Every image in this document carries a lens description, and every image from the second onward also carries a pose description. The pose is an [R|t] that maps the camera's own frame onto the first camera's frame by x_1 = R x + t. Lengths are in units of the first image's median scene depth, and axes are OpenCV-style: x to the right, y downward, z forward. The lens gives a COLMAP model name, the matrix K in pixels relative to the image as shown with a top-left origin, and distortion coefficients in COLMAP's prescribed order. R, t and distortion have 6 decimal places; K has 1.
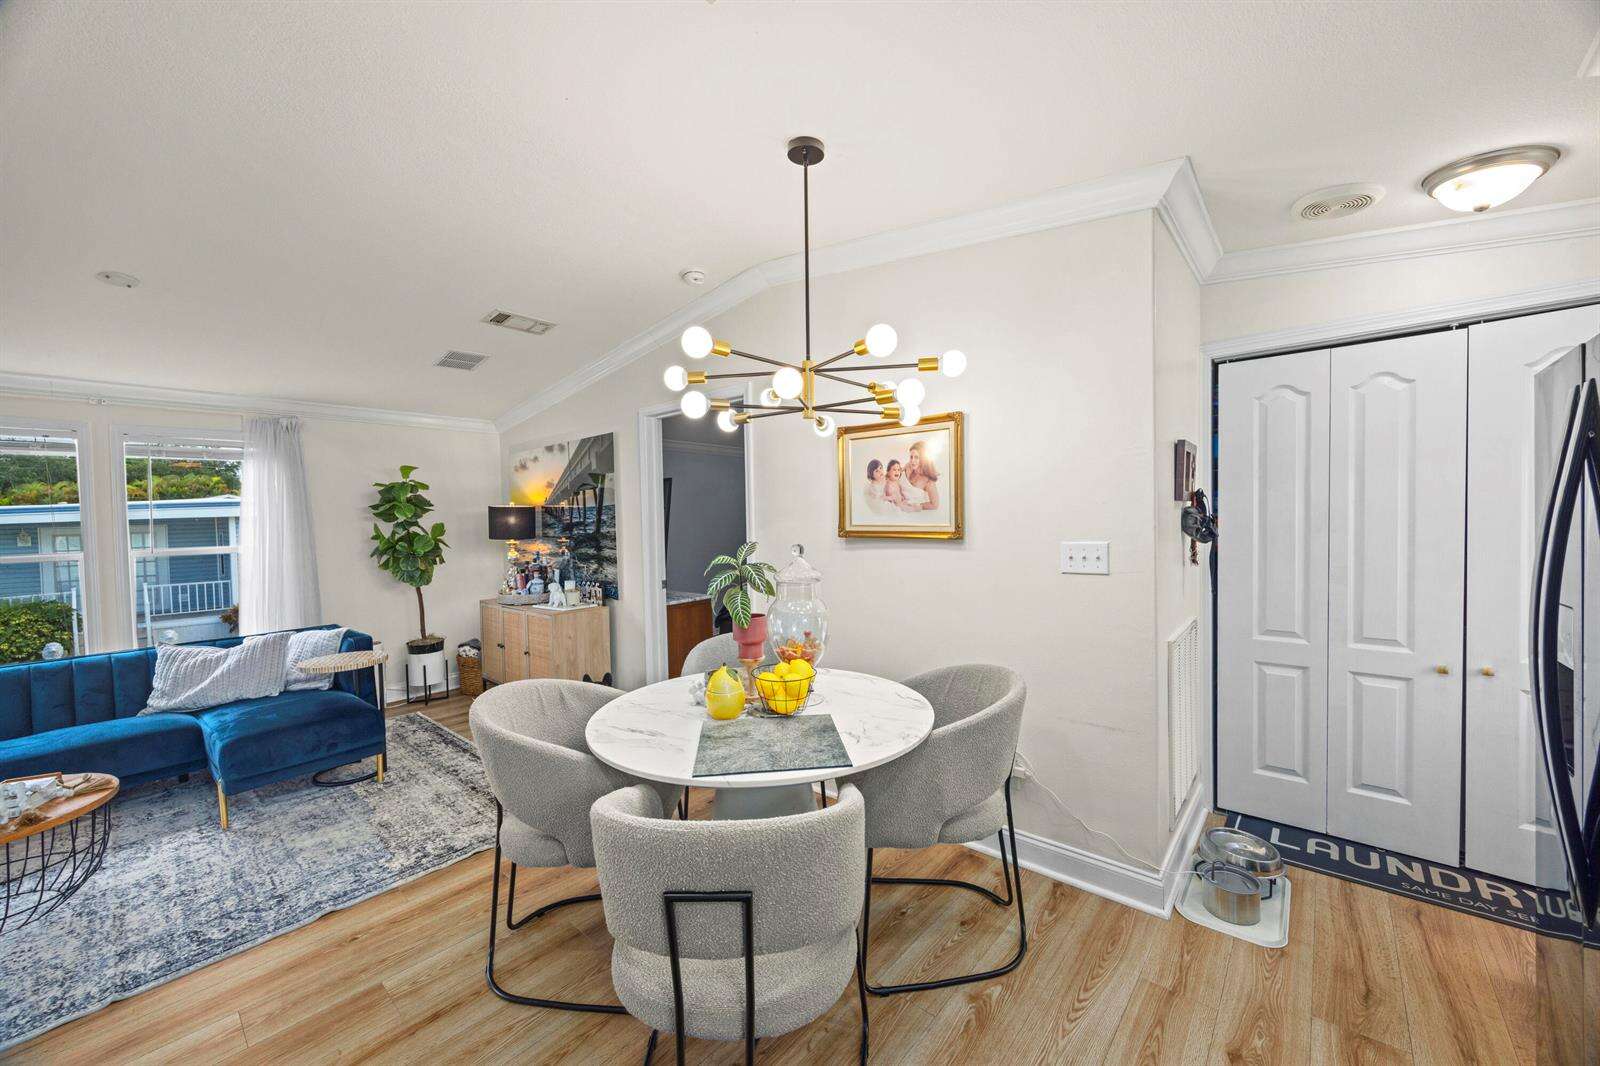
lens RADIAL K [[607.8, 0, 807.6], [0, 607.8, 533.0], [0, 0, 1]] dist [-0.005657, 0.000993]
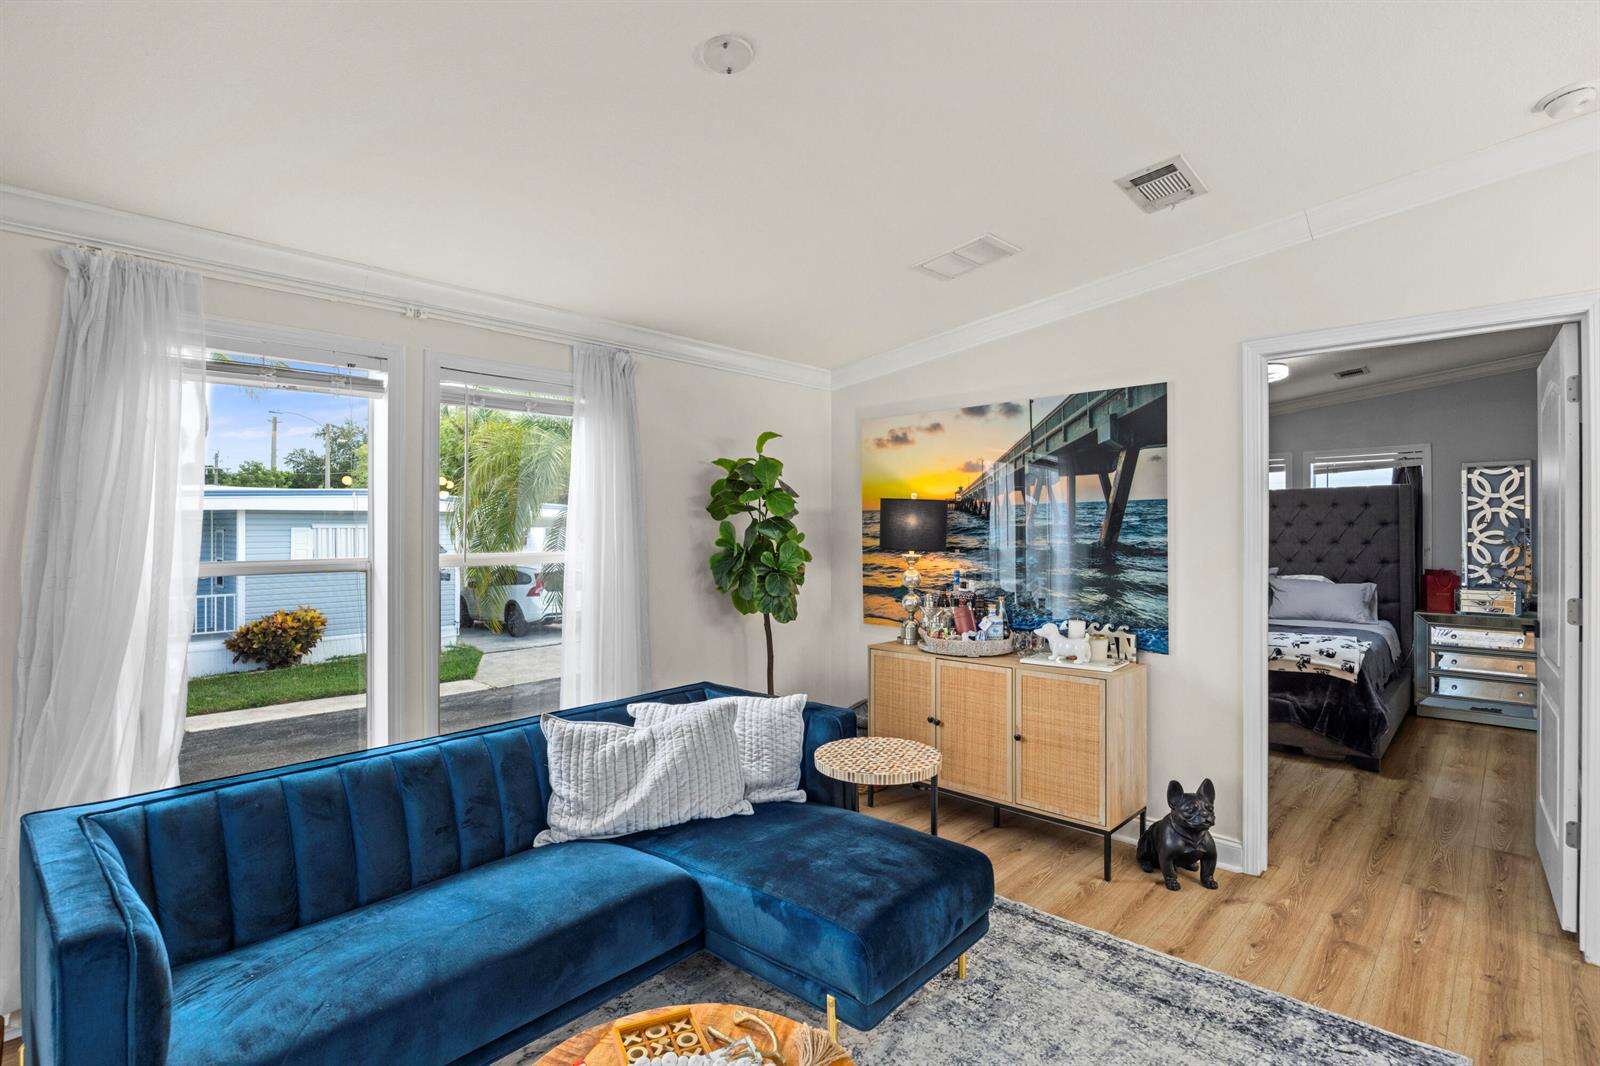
lens RADIAL K [[758.9, 0, 795.9], [0, 758.9, 529.2], [0, 0, 1]] dist [-0.013927, -0.001556]
pose [[0.999121, 0.021786, -0.035813, -0.661355], [-0.022660, 0.999451, -0.024176, 0.011040], [0.035267, 0.024966, 0.999066, 0.221986]]
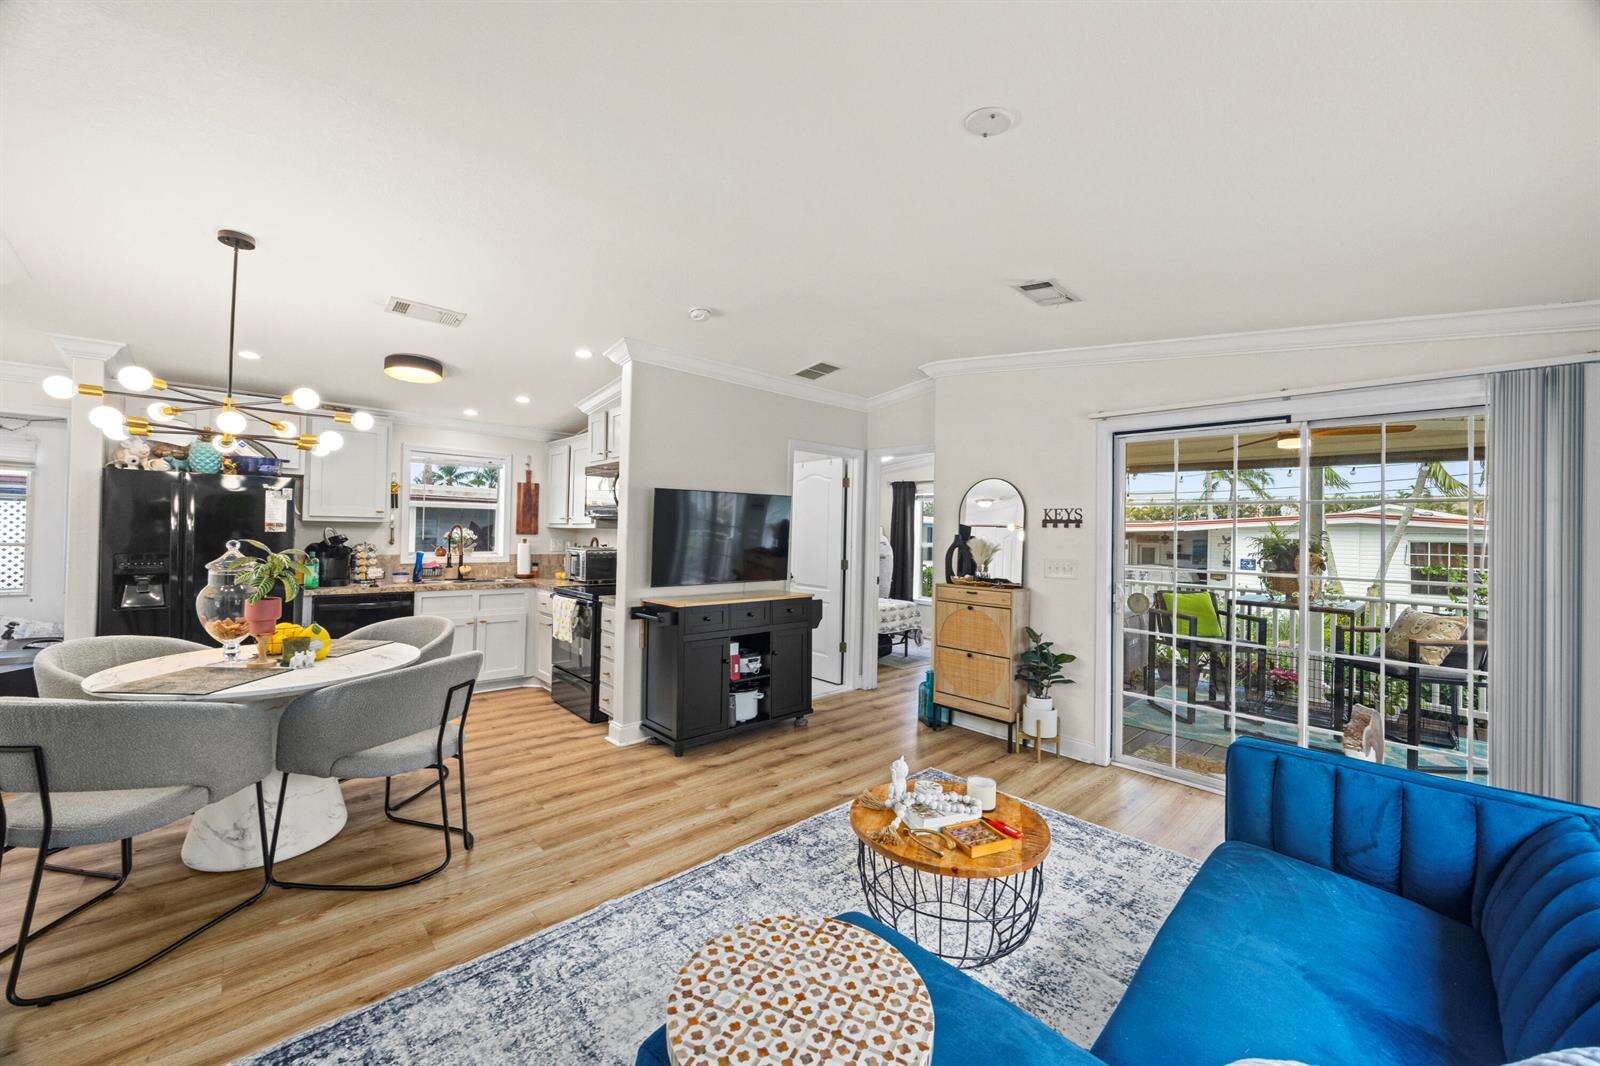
lens RADIAL K [[607.8, 0, 798.8], [0, 607.8, 527.7], [0, 0, 1]] dist [-0.005657, 0.000993]
pose [[-0.993617, 0.002539, 0.112781, -0.636997], [0.003785, 0.999934, 0.010834, -0.007783], [-0.112746, 0.011192, -0.993561, 1.018666]]
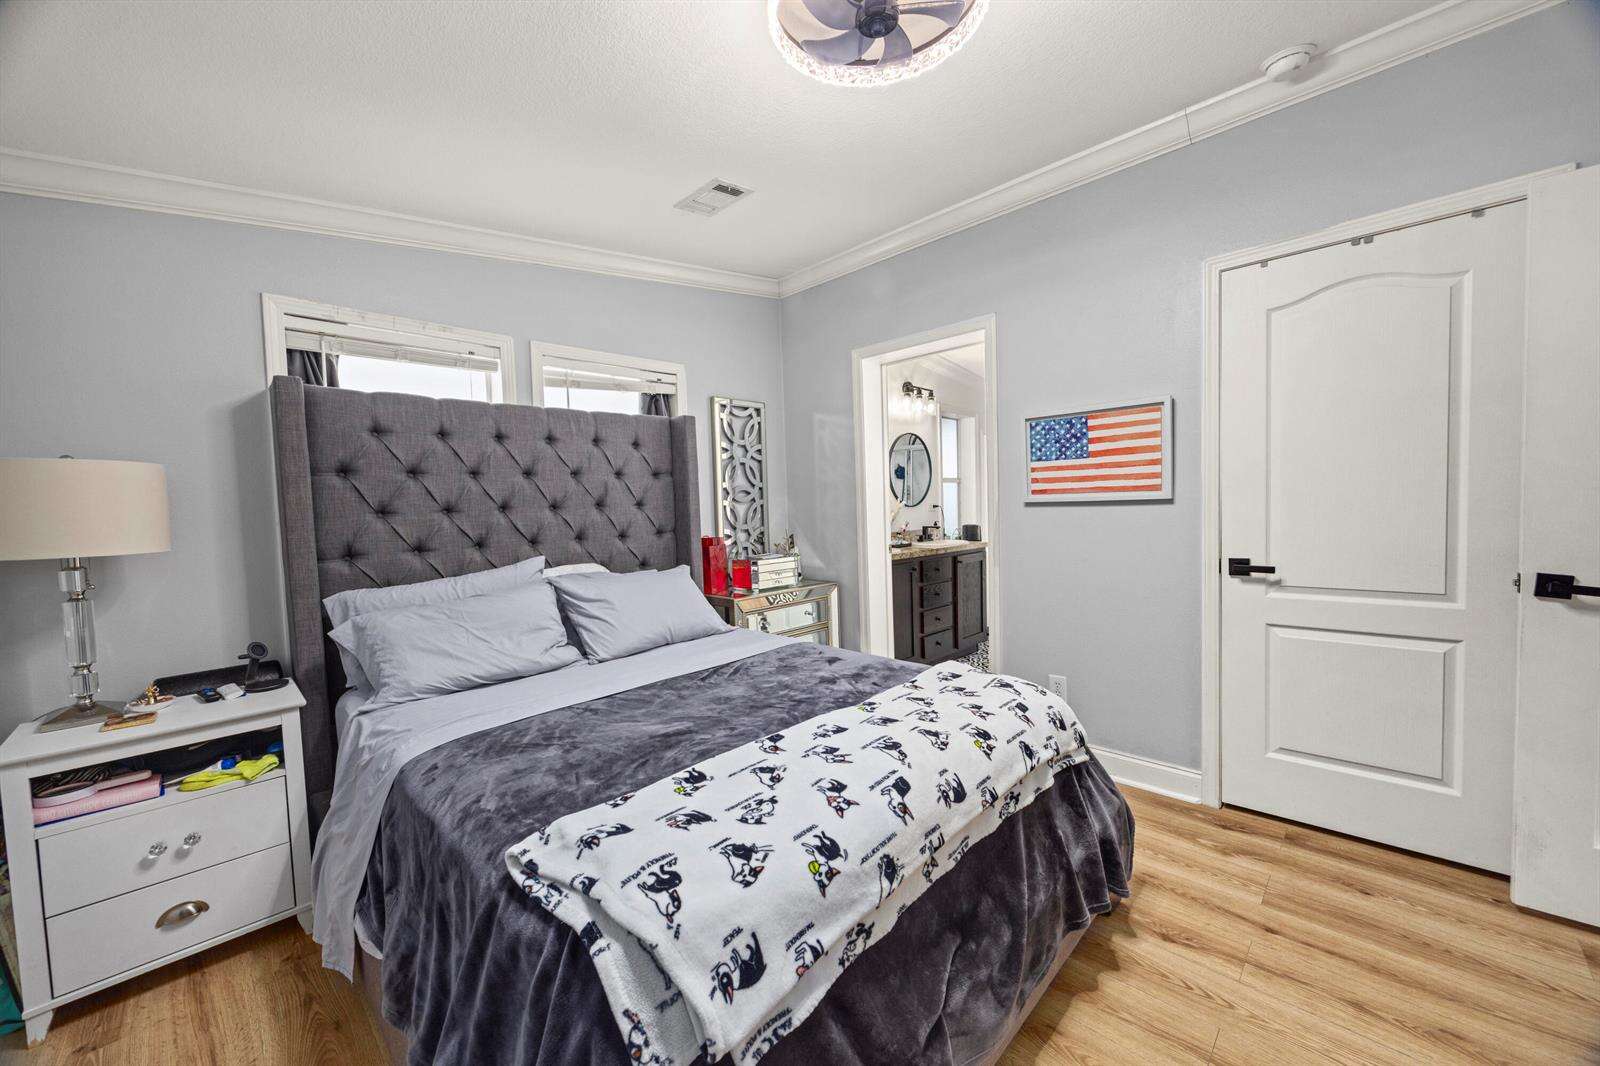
lens RADIAL K [[607.8, 0, 804.9], [0, 607.8, 536.1], [0, 0, 1]] dist [-0.005657, 0.000993]
pose [[0.047422, -0.032944, 0.998332, -0.350644], [0.055083, 0.998021, 0.030317, 0.005065], [-0.997355, 0.053553, 0.049143, 1.458488]]
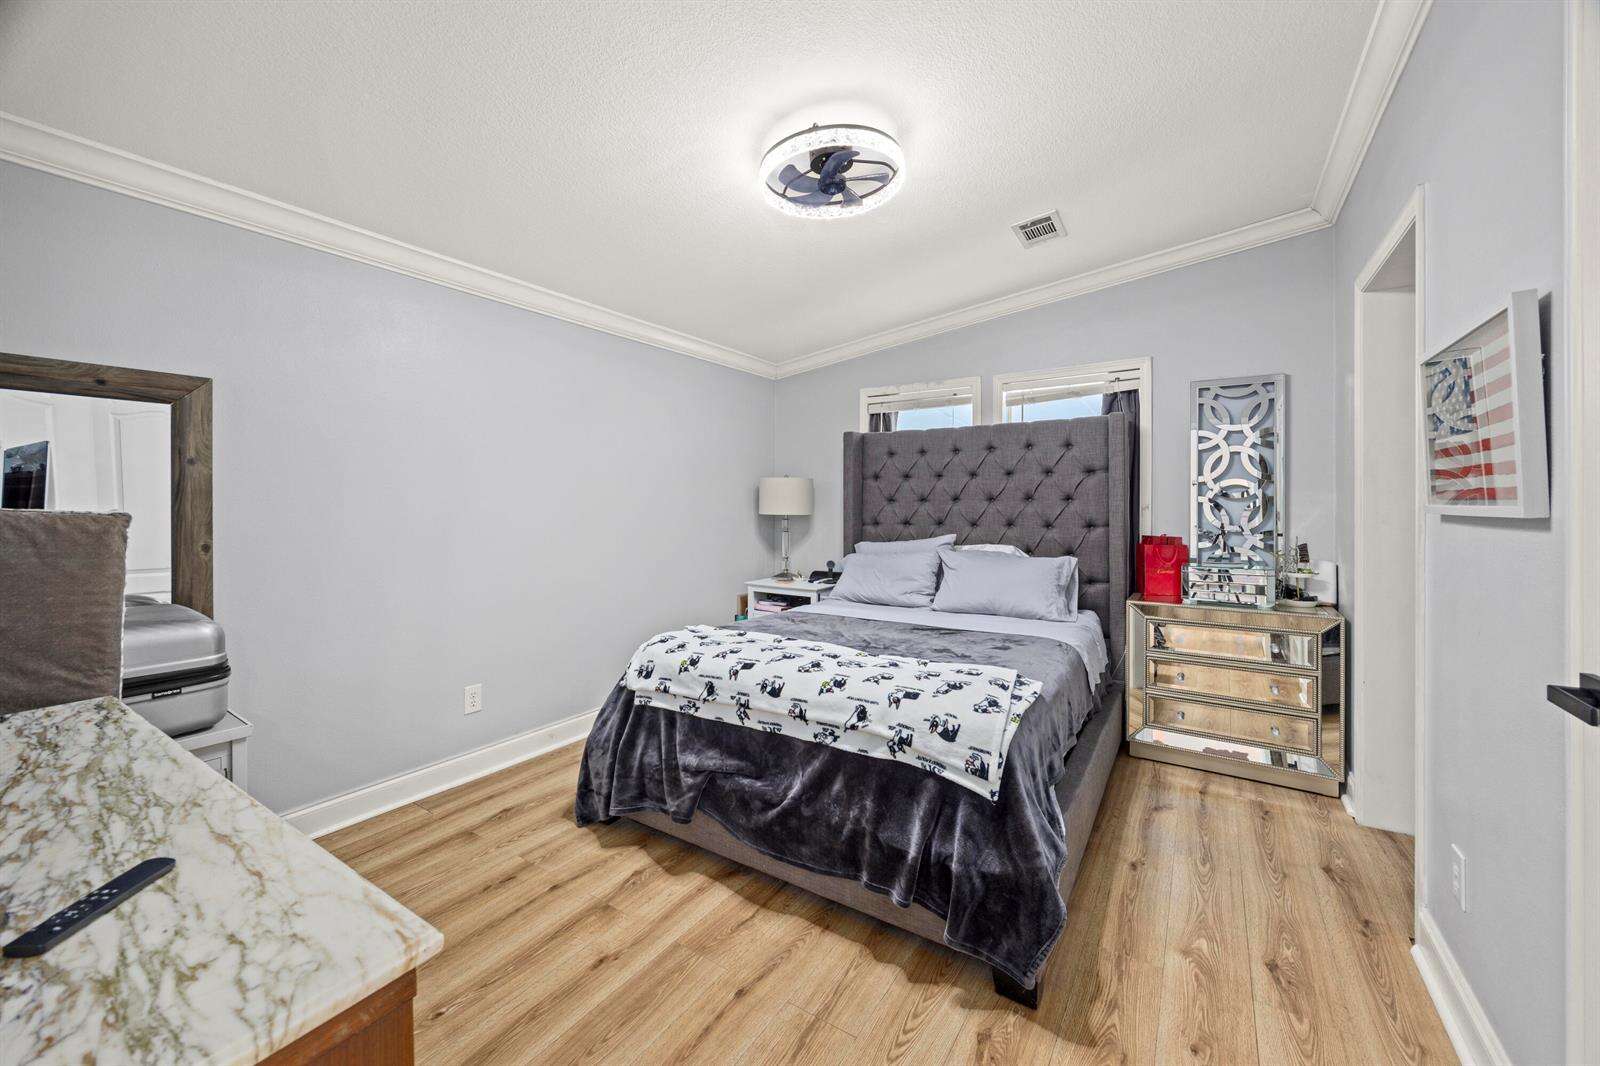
lens RADIAL K [[607.8, 0, 798.4], [0, 607.8, 510.0], [0, 0, 1]] dist [-0.005657, 0.000993]
pose [[0.990134, 0.018485, 0.138898, -0.100286], [-0.016513, 0.999746, -0.015337, 0.011655], [-0.139146, 0.012892, 0.990188, 0.932495]]
